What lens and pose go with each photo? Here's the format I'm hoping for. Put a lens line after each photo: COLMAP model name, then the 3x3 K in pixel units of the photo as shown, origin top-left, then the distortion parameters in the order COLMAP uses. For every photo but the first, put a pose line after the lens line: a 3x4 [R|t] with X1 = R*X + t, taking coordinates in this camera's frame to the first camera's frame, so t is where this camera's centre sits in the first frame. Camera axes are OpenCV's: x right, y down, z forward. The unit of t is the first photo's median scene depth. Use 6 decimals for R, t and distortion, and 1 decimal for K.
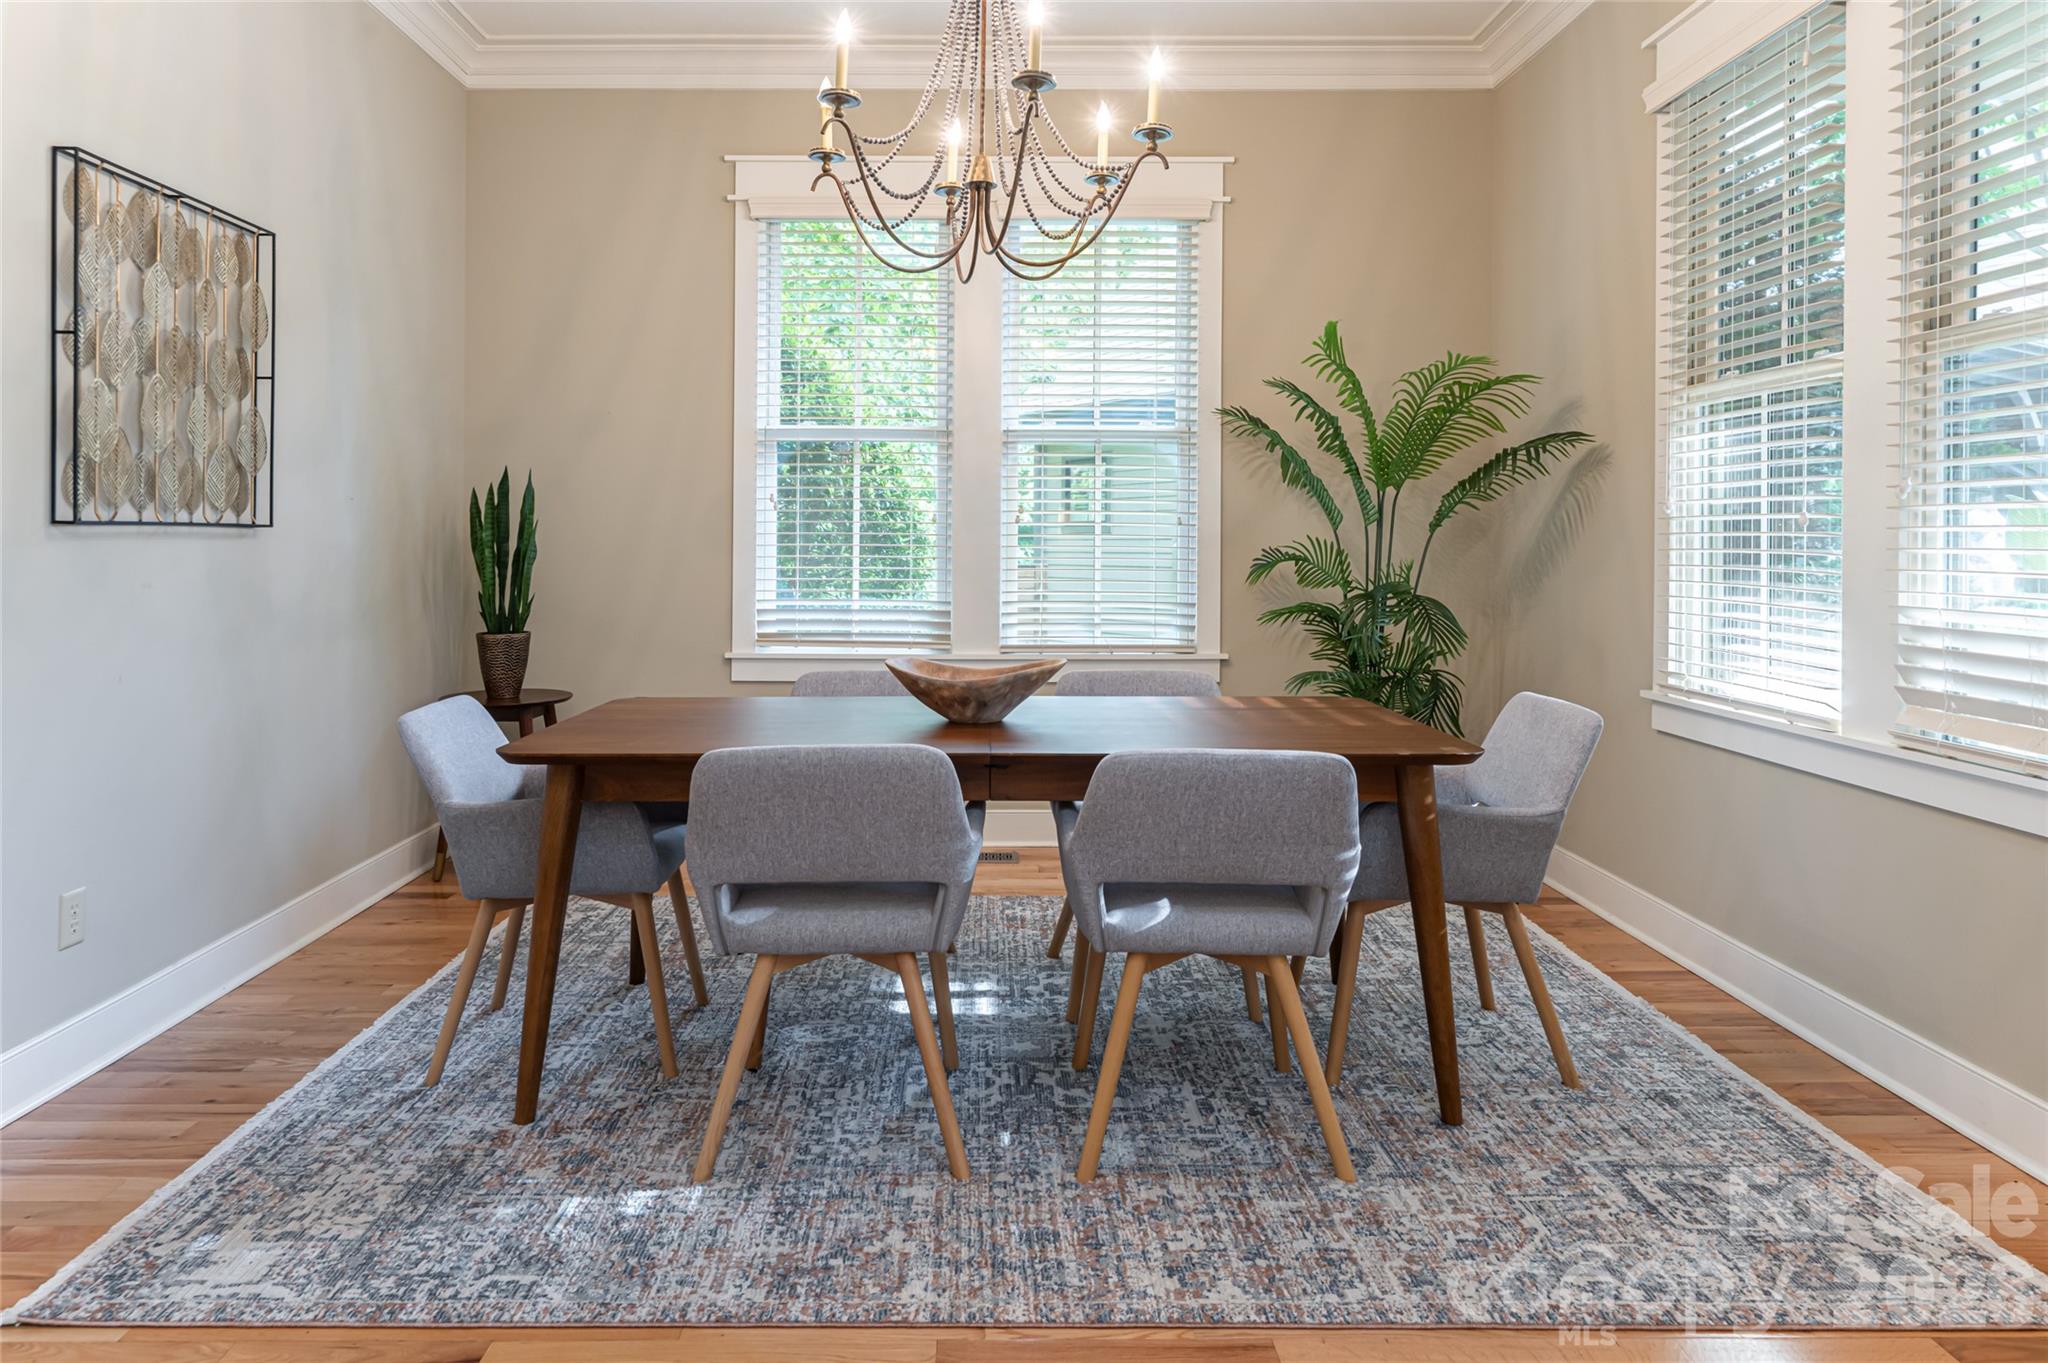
lens RADIAL K [[1297.2, 0, 1024.0], [0, 1297.2, 681.5], [0, 0, 1]] dist [-0.003846, -0.001360]
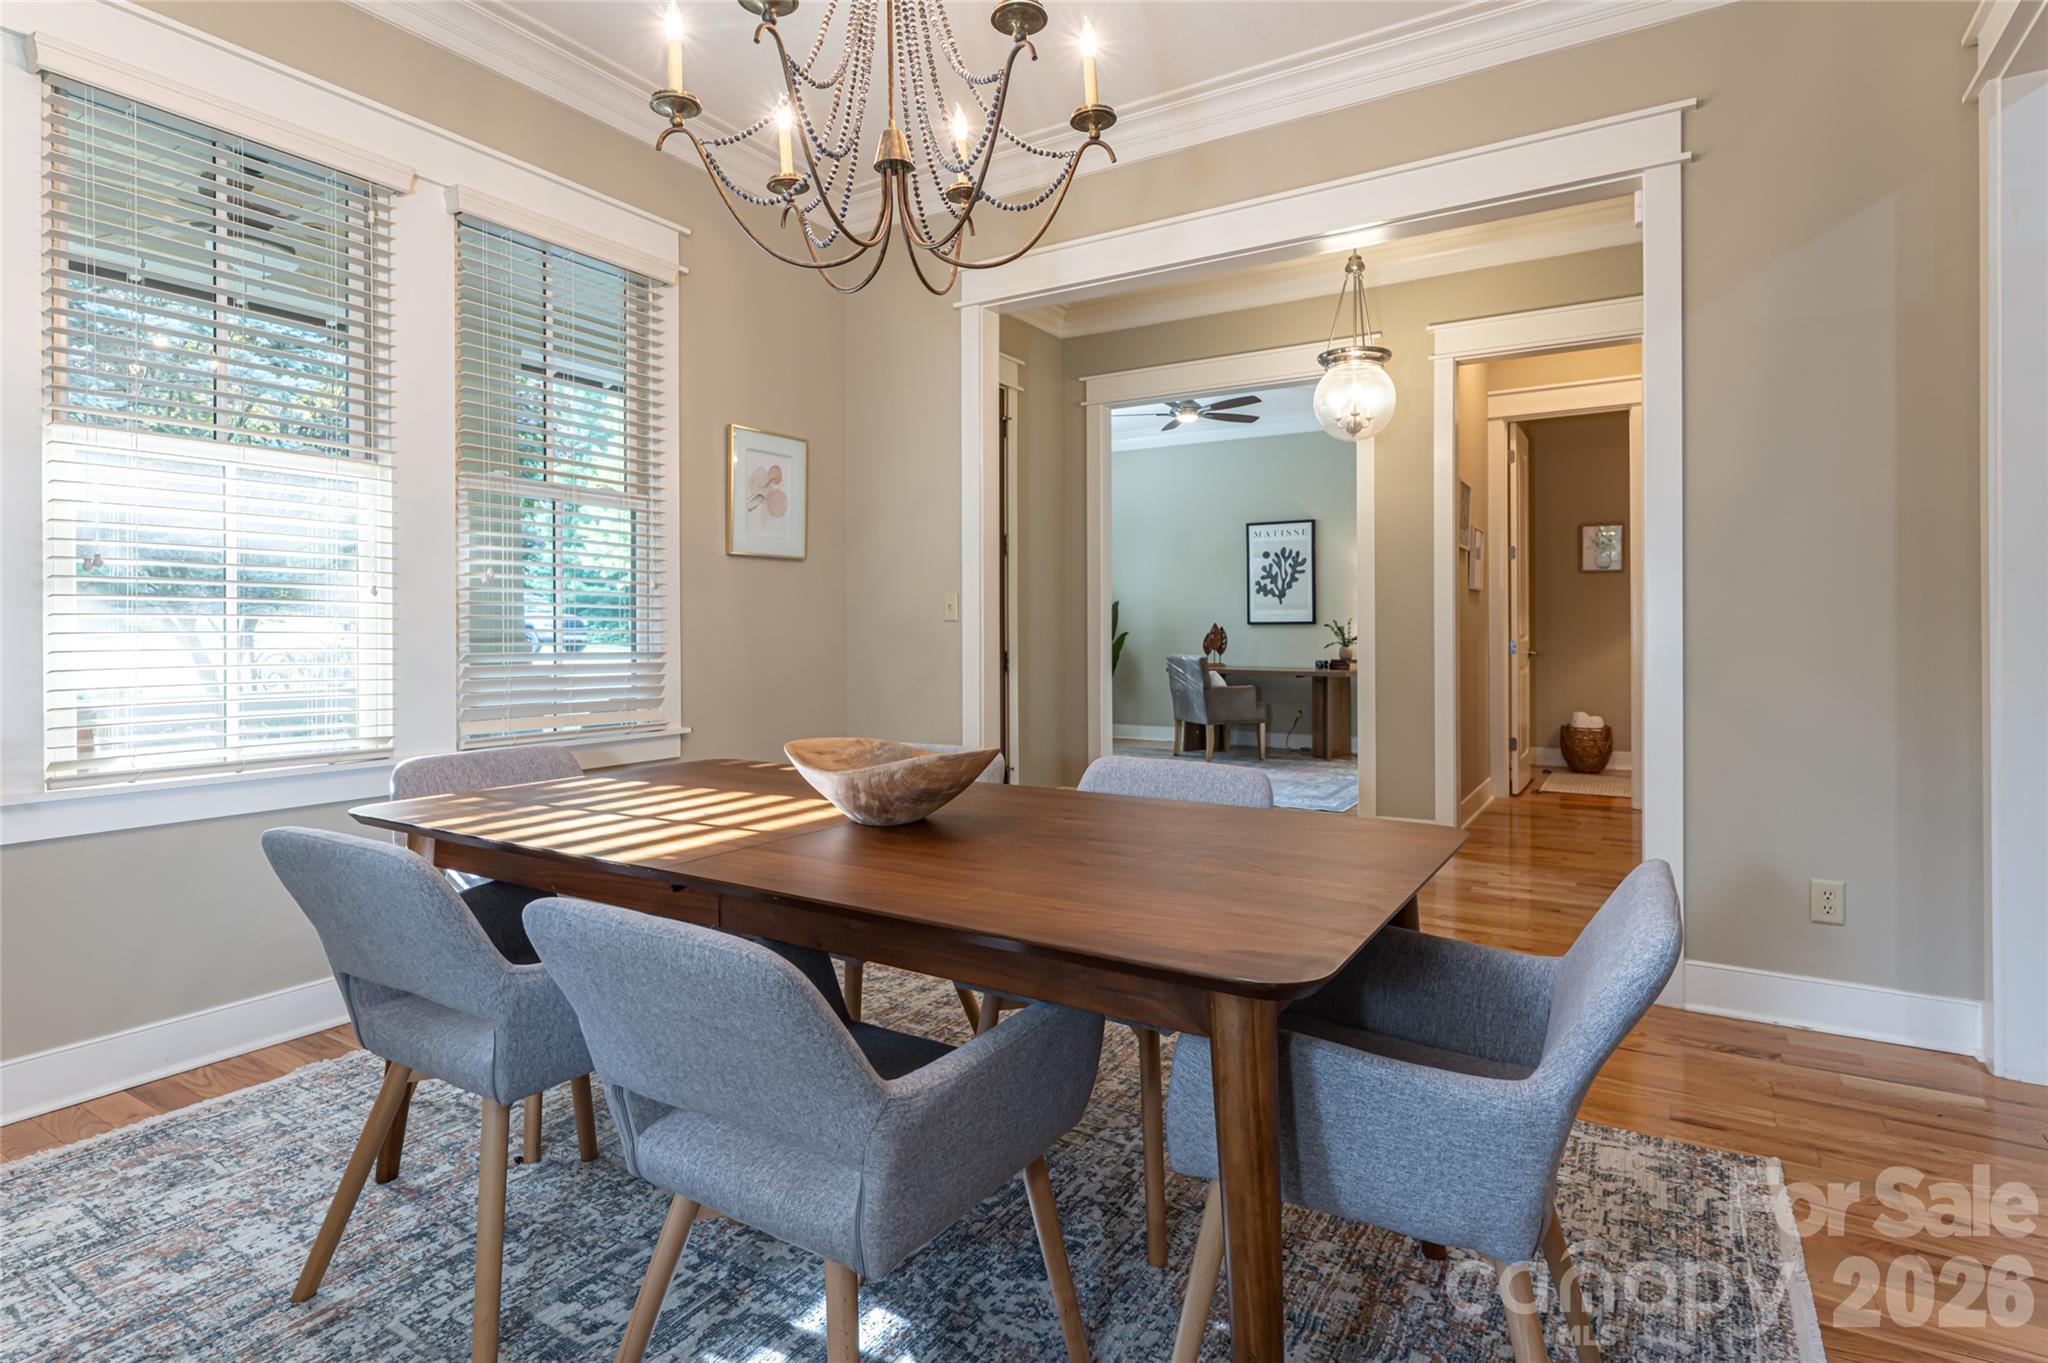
lens RADIAL K [[1054.4, 0, 1024.0], [0, 1054.4, 681.5], [0, 0, 1]] dist [0.000657, 0.000141]
pose [[-0.826480, -0.029453, 0.562194, -0.559726], [0.060057, 0.988319, 0.140068, -0.166717], [-0.559753, 0.149527, -0.815057, 1.723019]]
